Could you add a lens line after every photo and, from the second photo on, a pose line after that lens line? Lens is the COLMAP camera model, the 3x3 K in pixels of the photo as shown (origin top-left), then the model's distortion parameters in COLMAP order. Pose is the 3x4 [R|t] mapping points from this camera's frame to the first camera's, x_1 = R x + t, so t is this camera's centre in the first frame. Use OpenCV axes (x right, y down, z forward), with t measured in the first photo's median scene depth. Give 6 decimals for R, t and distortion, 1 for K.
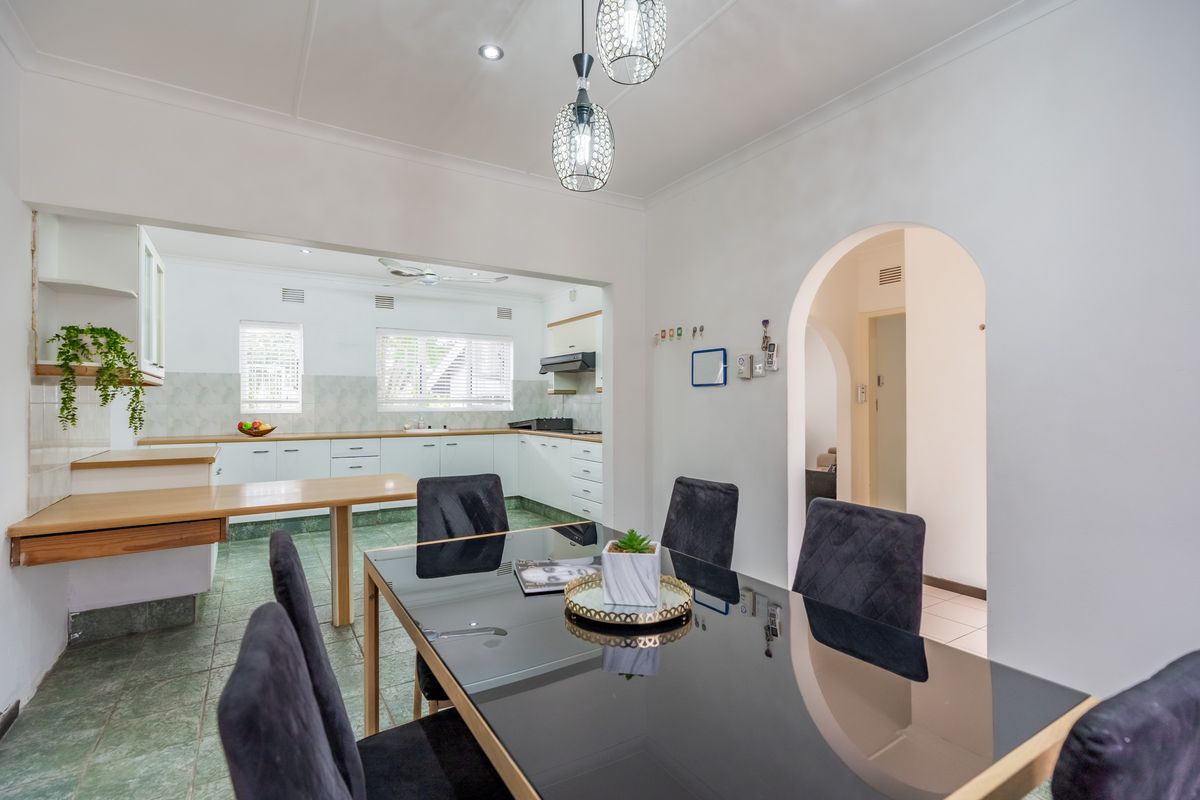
lens RADIAL K [[555.1, 0, 599.5], [0, 555.1, 398.4], [0, 0, 1]] dist [0.003381, 0.001264]
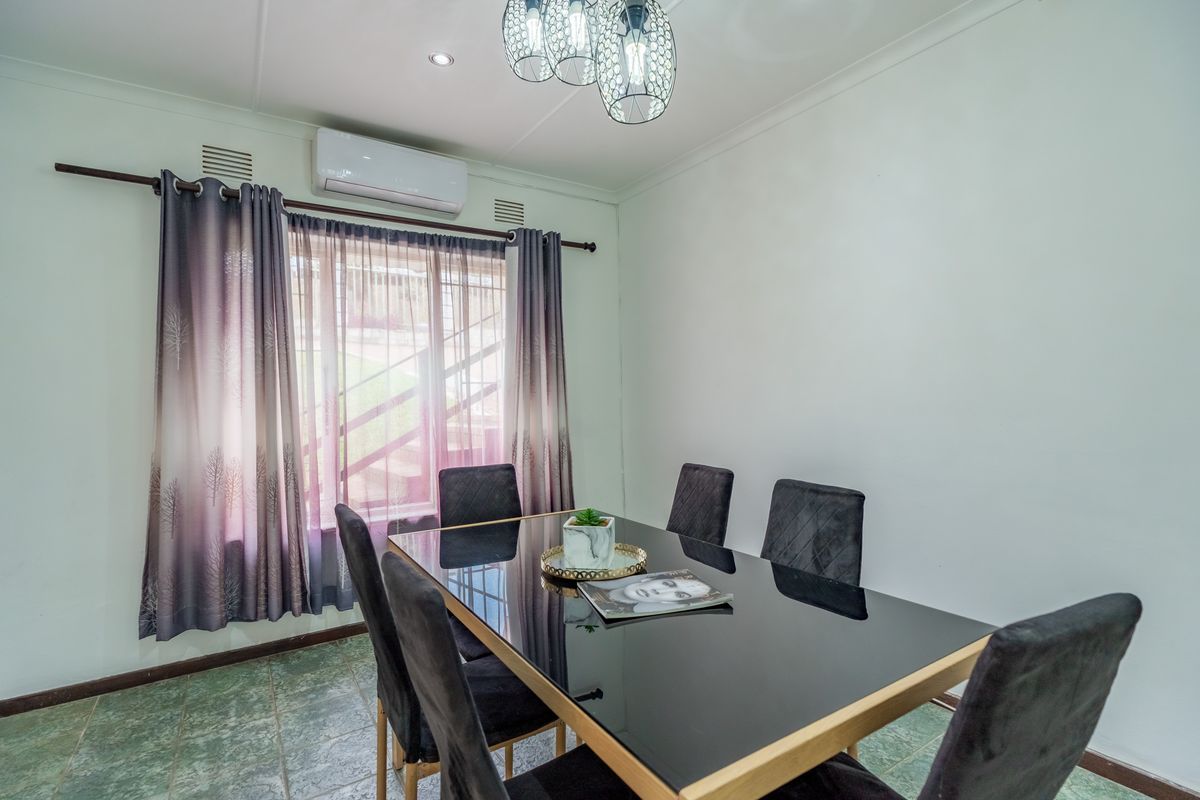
lens RADIAL K [[555.1, 0, 592.7], [0, 555.1, 403.7], [0, 0, 1]] dist [0.003381, 0.001264]
pose [[-0.999757, 0.019645, -0.010048, 0.013294], [0.019740, 0.999760, -0.009477, 0.007038], [0.009860, -0.009673, -0.999905, 0.507383]]
